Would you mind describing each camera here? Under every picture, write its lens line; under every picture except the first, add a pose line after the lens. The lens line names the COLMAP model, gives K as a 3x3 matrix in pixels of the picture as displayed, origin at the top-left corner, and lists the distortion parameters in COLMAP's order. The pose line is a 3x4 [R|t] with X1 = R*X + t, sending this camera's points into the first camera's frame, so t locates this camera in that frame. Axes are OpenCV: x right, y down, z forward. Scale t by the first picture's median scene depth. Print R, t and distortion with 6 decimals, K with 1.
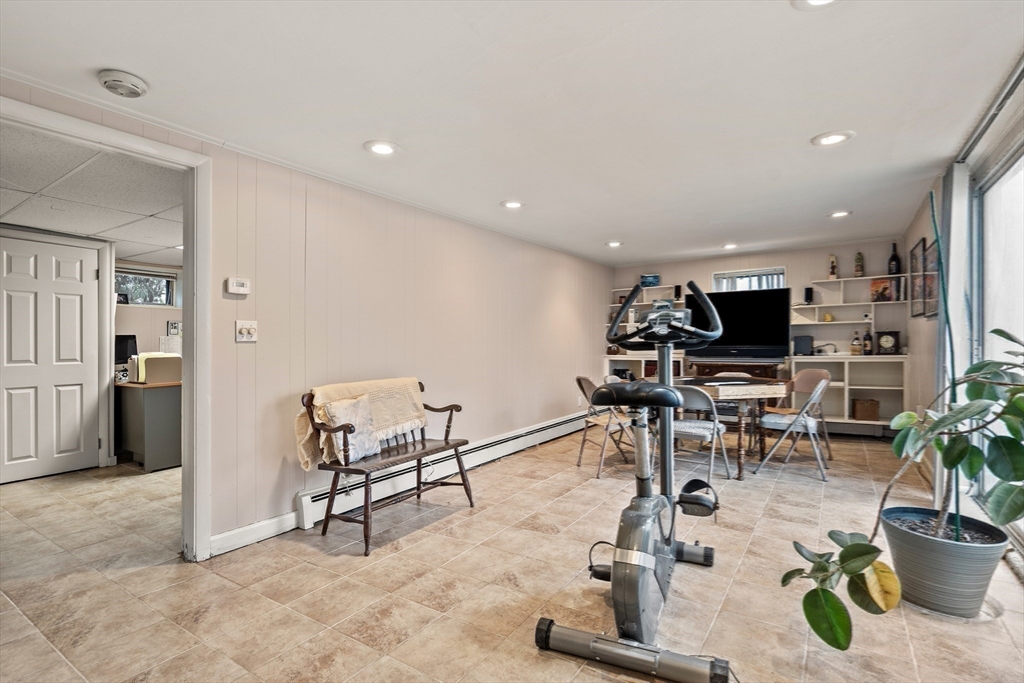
lens RADIAL K [[472.4, 0, 515.3], [0, 472.4, 343.2], [0, 0, 1]] dist [-0.007174, 0.001292]
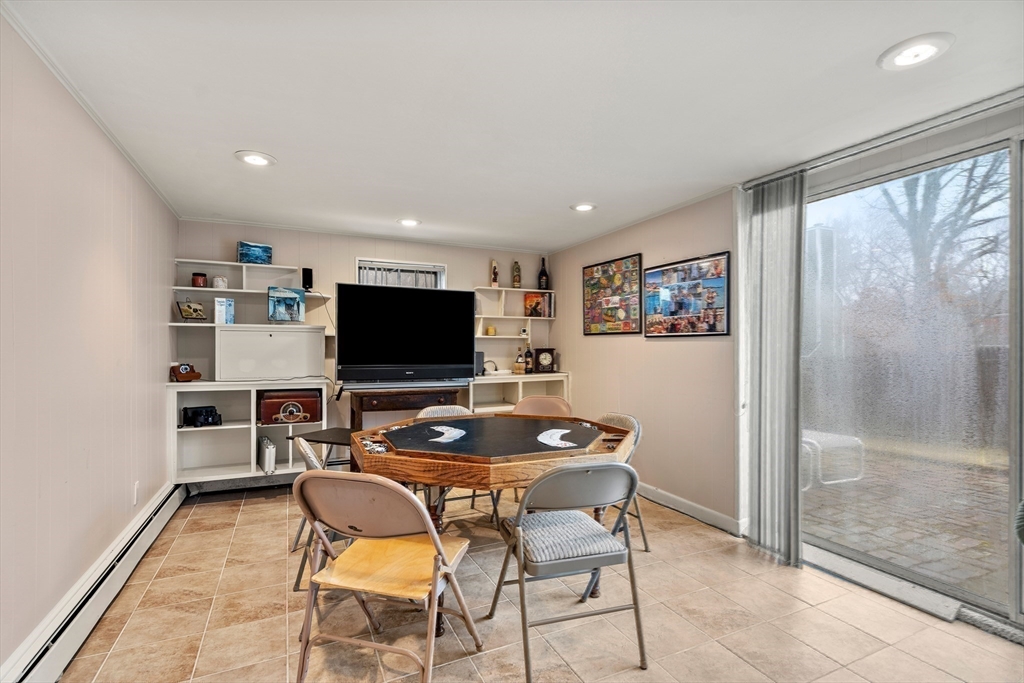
lens RADIAL K [[472.4, 0, 487.6], [0, 472.4, 349.8], [0, 0, 1]] dist [-0.007174, 0.001292]
pose [[0.524896, 0.008326, 0.851126, -0.083587], [-0.010464, 0.999940, -0.003329, -0.017116], [-0.851102, -0.007158, 0.524951, 0.575591]]
